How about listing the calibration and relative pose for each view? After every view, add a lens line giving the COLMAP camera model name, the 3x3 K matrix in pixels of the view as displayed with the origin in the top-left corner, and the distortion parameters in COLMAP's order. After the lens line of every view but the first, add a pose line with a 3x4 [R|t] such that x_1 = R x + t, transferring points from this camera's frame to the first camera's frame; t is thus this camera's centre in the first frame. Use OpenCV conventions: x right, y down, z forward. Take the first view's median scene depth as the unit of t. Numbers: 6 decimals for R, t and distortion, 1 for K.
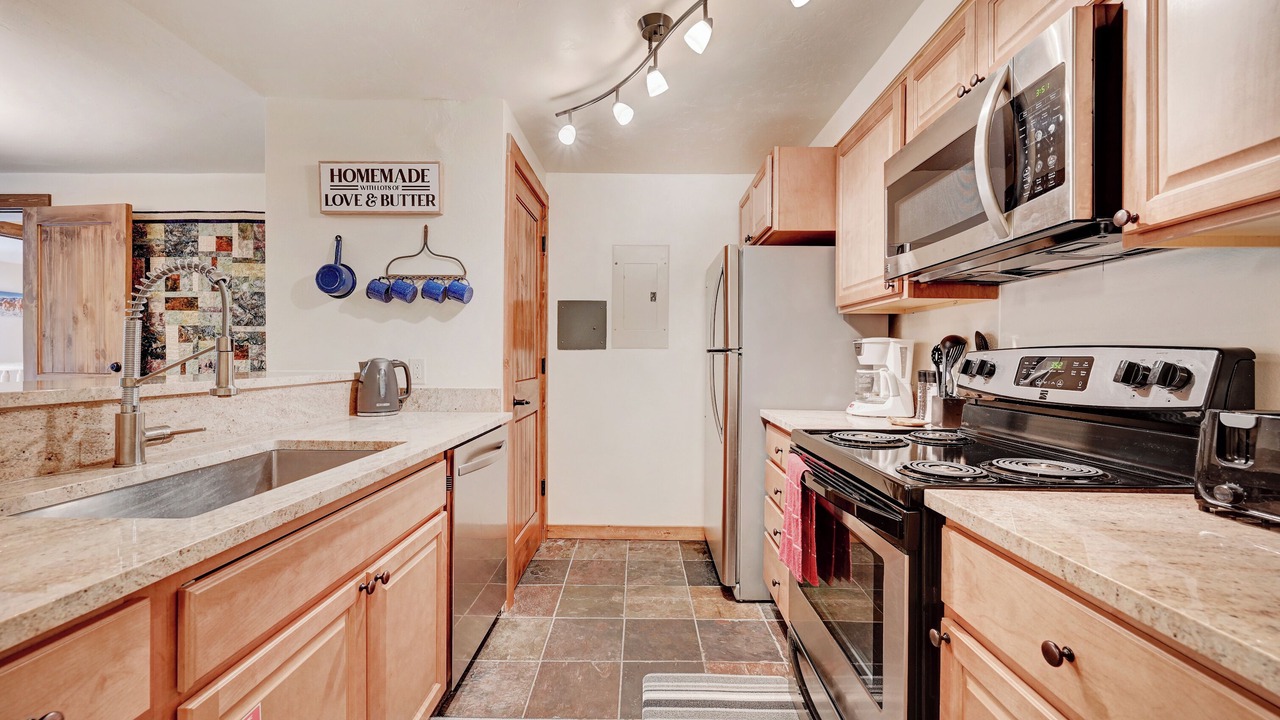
lens RADIAL K [[502.8, 0, 639.4], [0, 502.8, 355.2], [0, 0, 1]] dist [-0.000293, 0.000207]
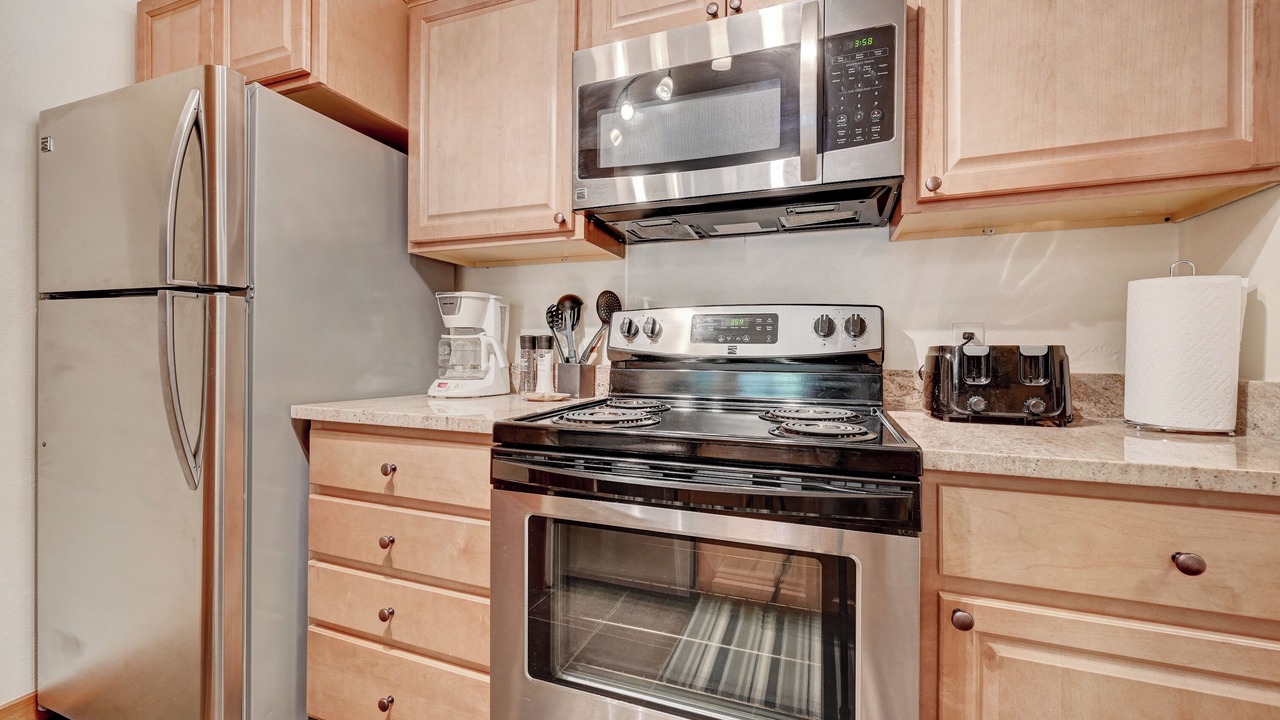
lens RADIAL K [[502.8, 0, 639.4], [0, 502.8, 355.2], [0, 0, 1]] dist [-0.000293, 0.000207]
pose [[0.328578, -0.008859, 0.944435, -0.224807], [-0.007469, 0.999900, 0.011978, 0.070599], [-0.944447, -0.010990, 0.328479, 0.751733]]
